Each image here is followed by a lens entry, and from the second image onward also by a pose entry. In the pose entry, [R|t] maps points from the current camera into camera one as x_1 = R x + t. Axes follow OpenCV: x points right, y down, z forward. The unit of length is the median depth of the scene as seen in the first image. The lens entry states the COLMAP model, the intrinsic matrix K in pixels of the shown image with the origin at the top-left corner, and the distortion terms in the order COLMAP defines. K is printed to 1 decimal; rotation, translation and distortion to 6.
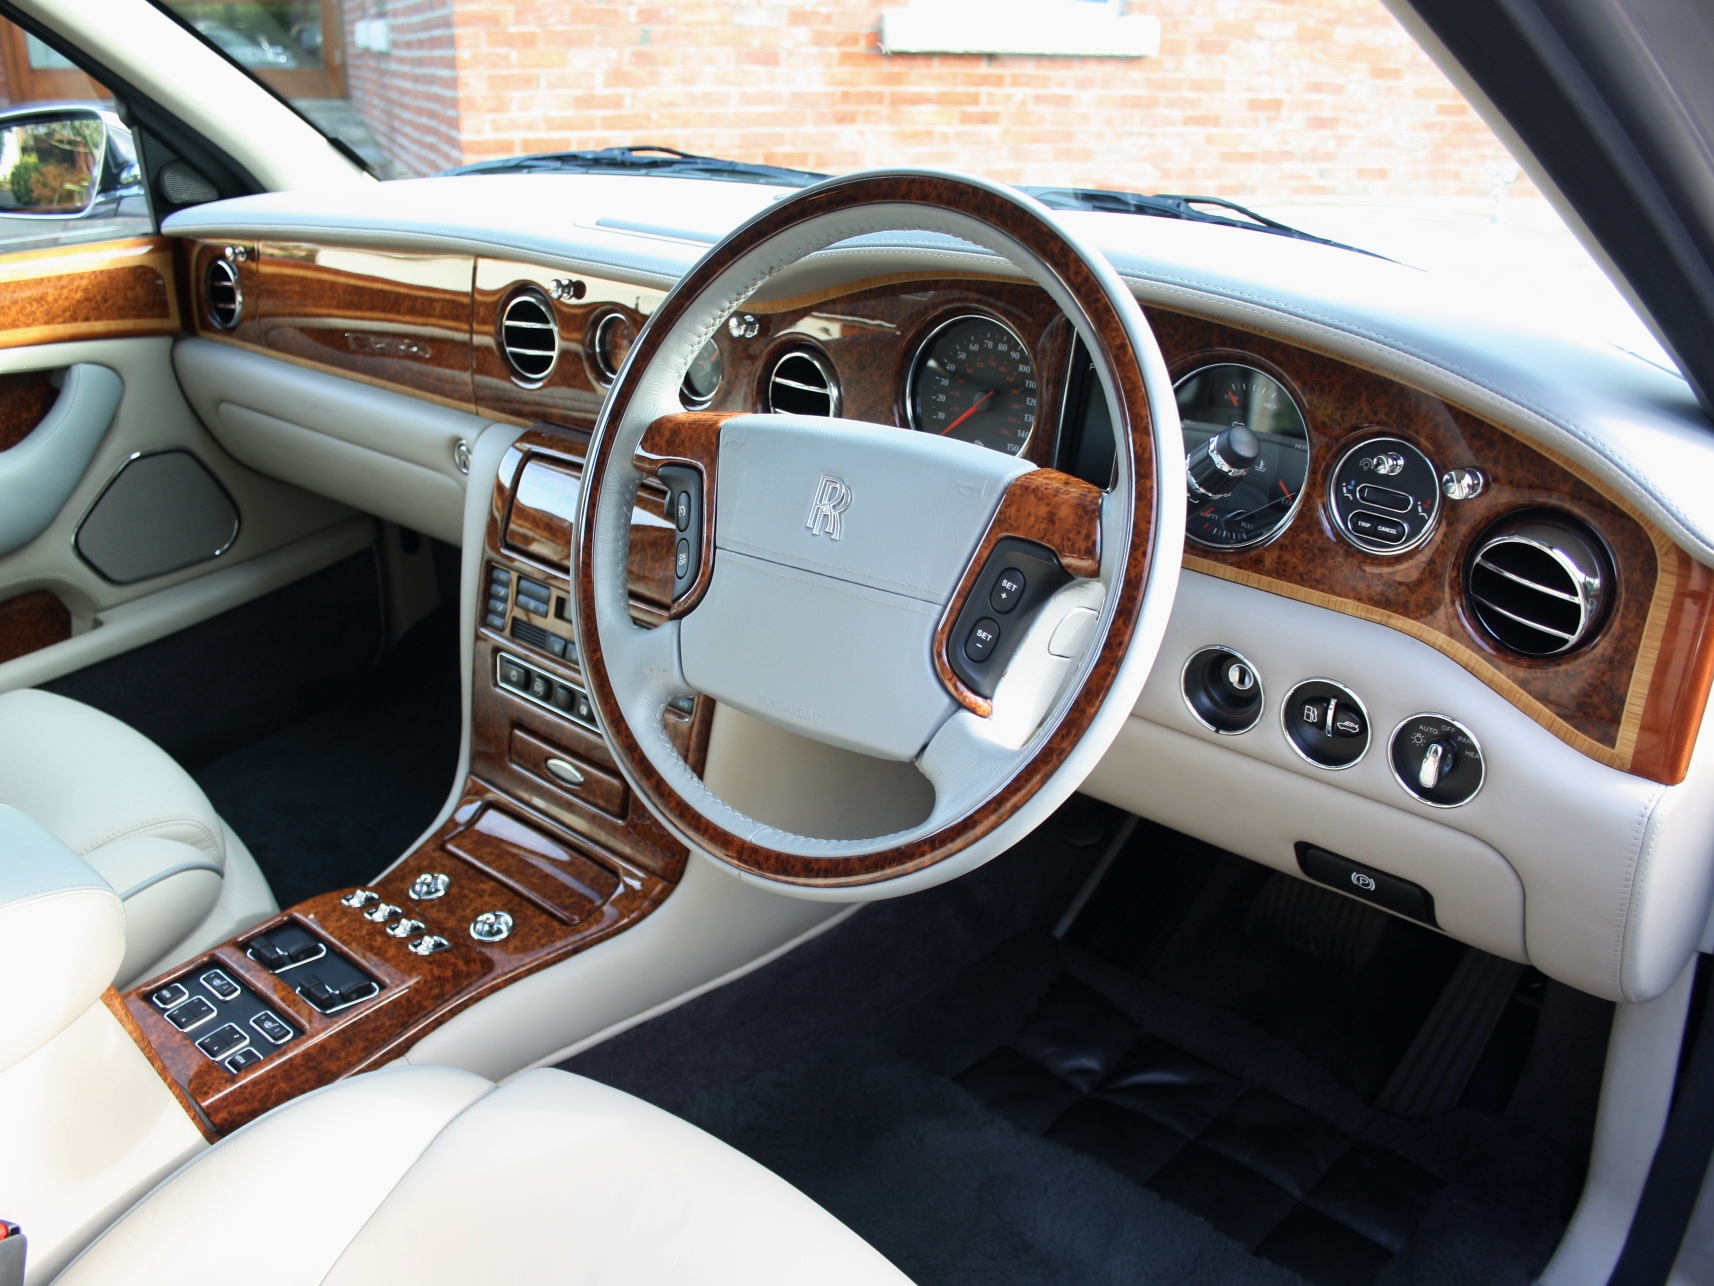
lens RADIAL K [[1544.3, 0, 848.6], [0, 1544.3, 689.5], [0, 0, 1]] dist [-0.139814, 0.095032]
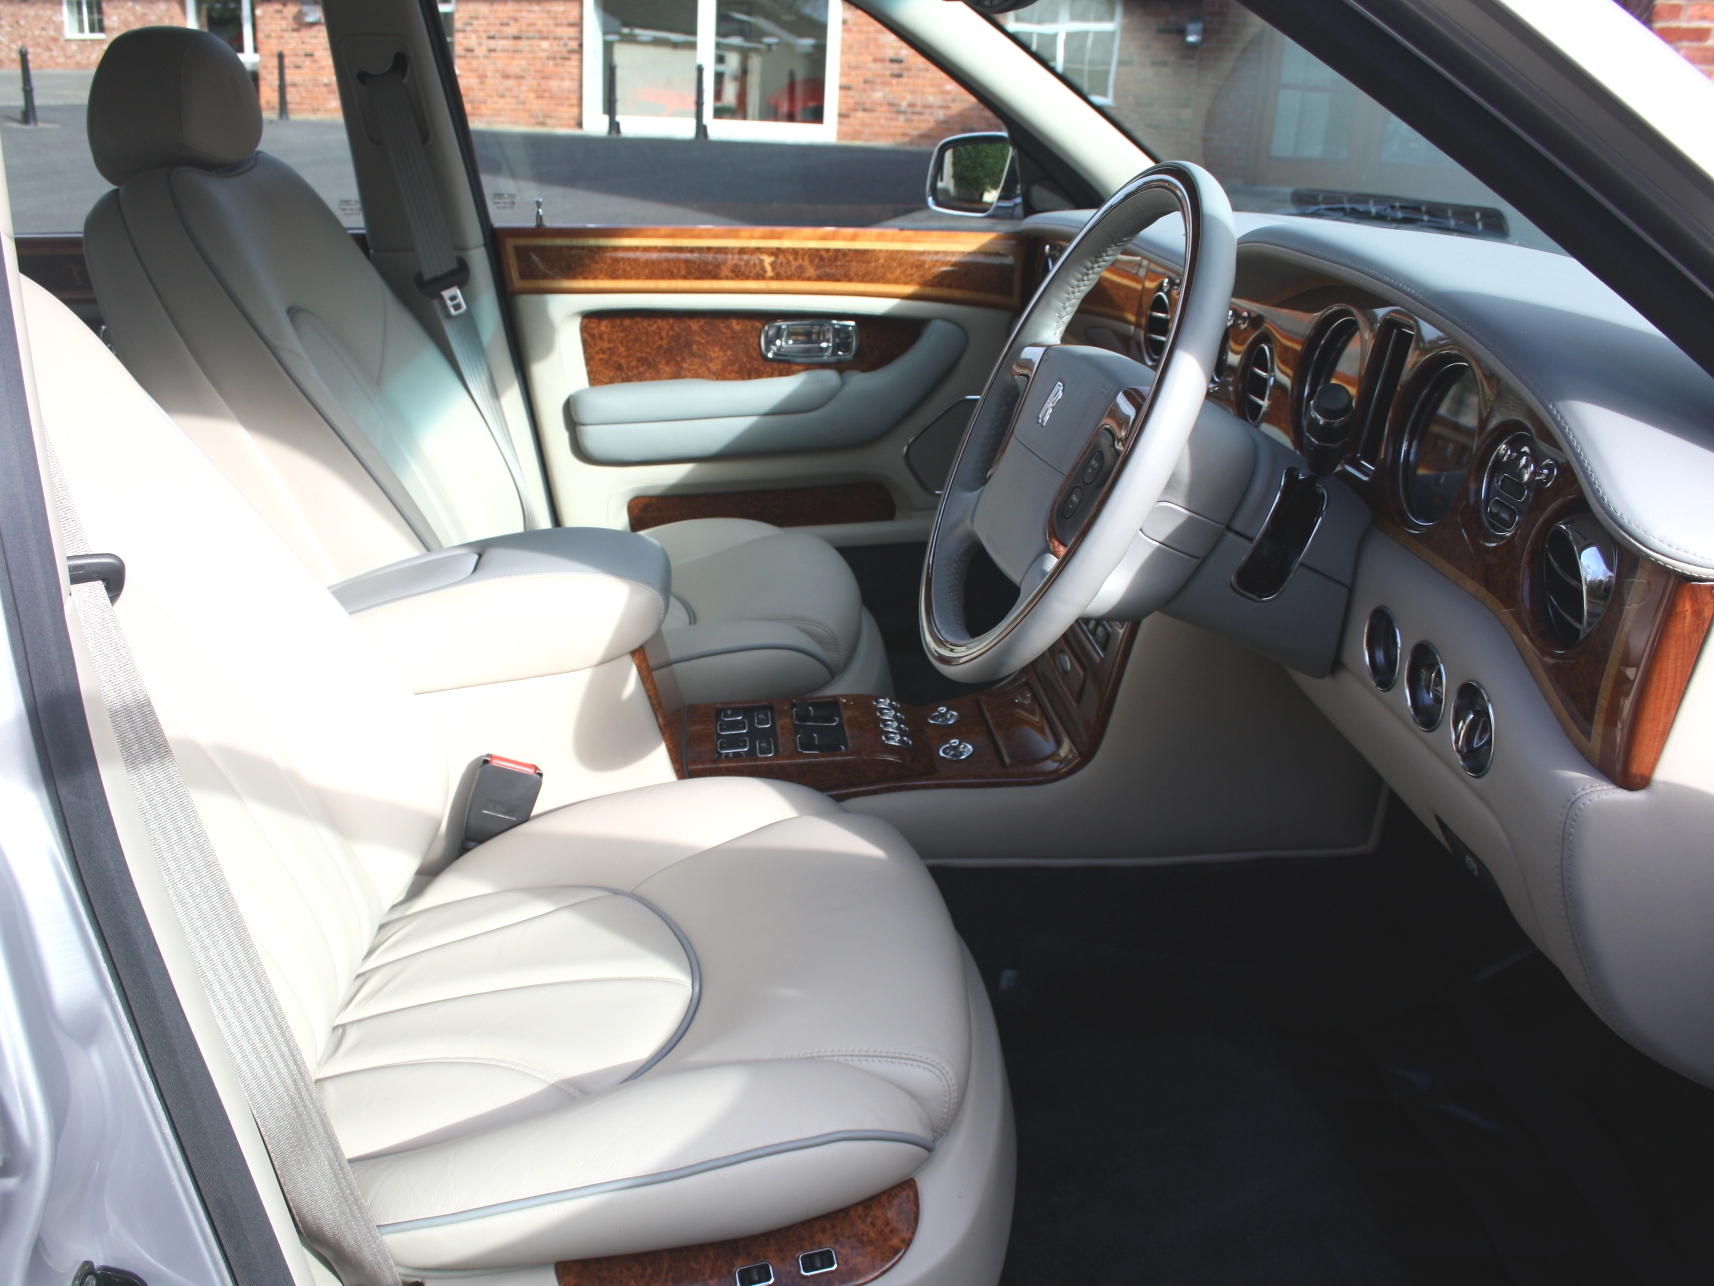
lens RADIAL K [[1544.3, 0, 848.6], [0, 1544.3, 689.5], [0, 0, 1]] dist [-0.139814, 0.095032]
pose [[0.731879, 0.266845, -0.627015, 0.381129], [-0.304923, 0.951123, 0.048859, 0.053691], [0.609406, 0.155433, 0.777474, -0.053502]]
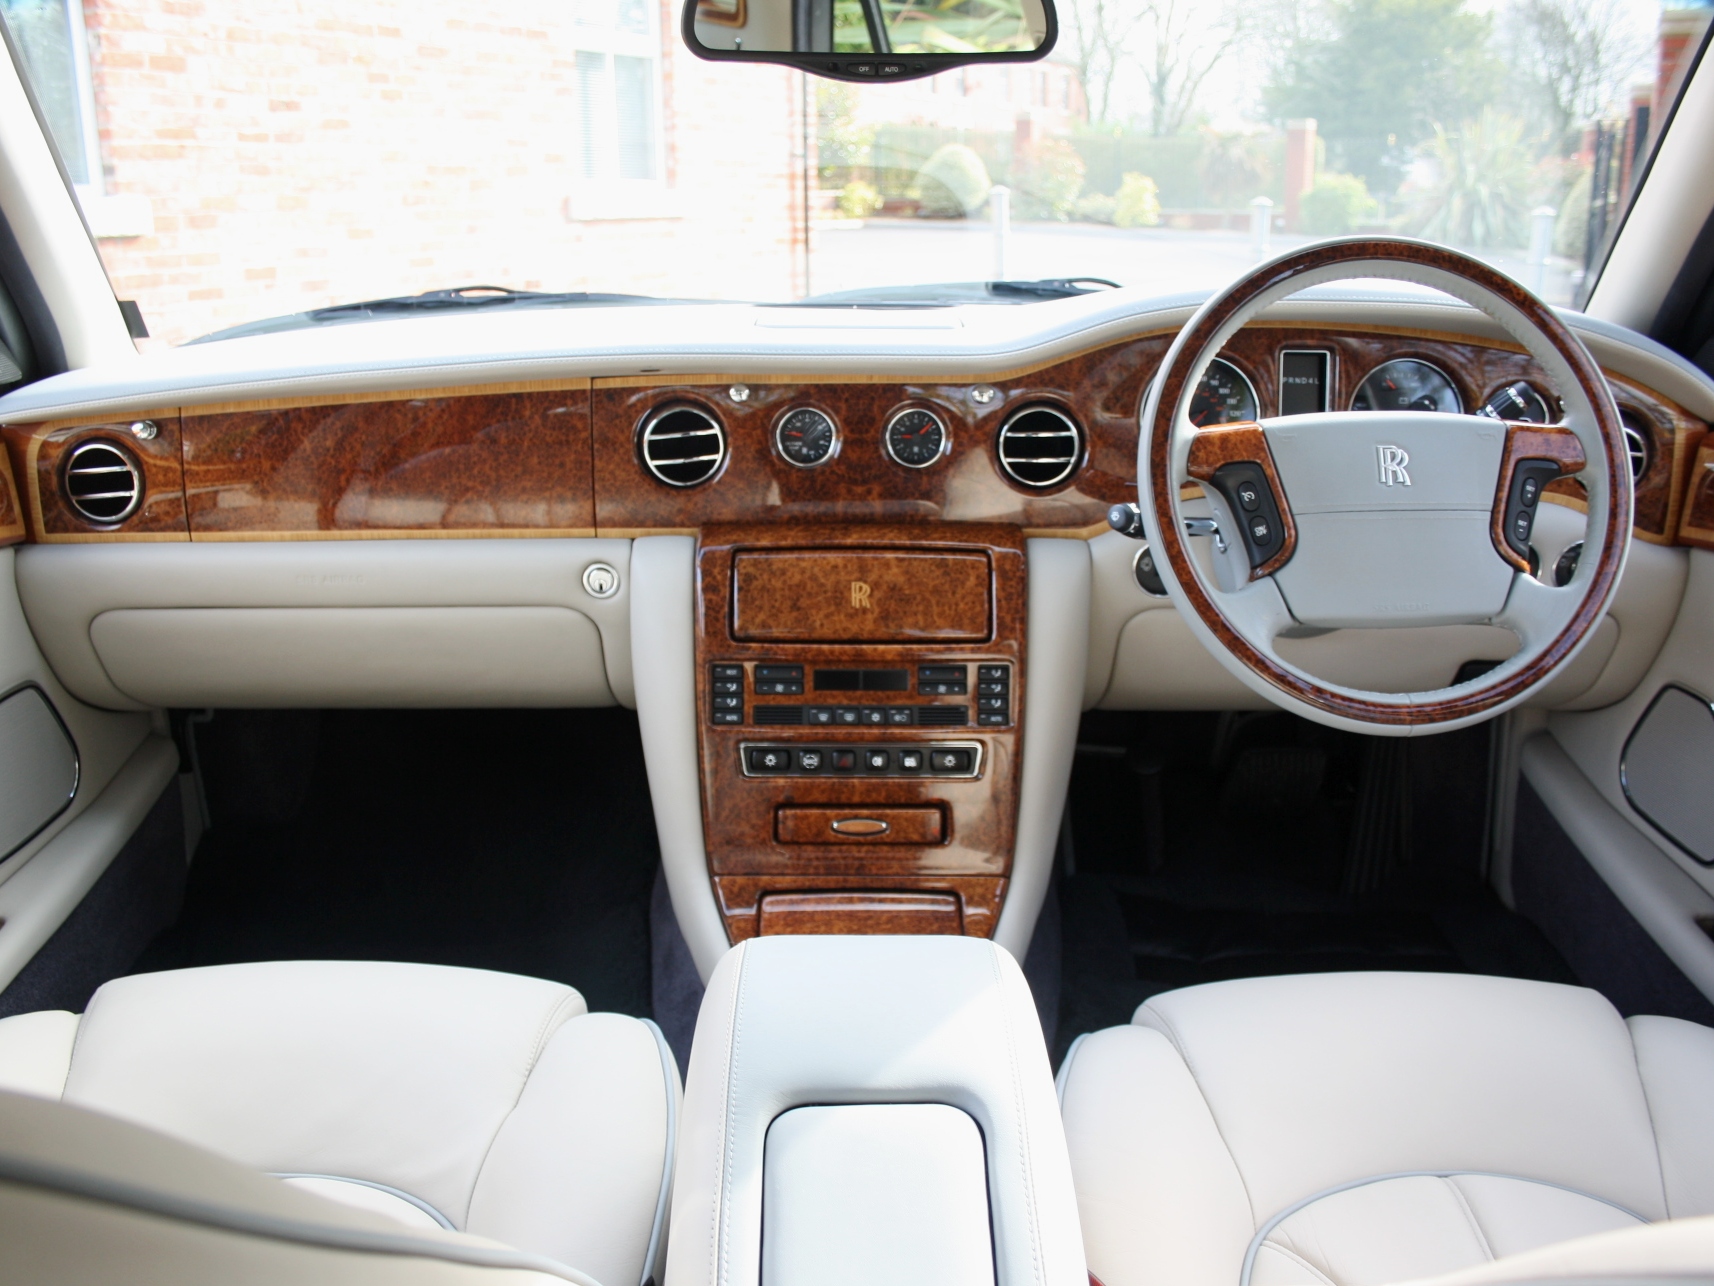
lens RADIAL K [[1544.3, 0, 848.6], [0, 1544.3, 689.5], [0, 0, 1]] dist [-0.139814, 0.095032]
pose [[0.741518, -0.226517, 0.631539, -0.677322], [0.290628, 0.956834, 0.001954, -0.034415], [-0.604721, 0.182094, 0.775342, 0.123284]]
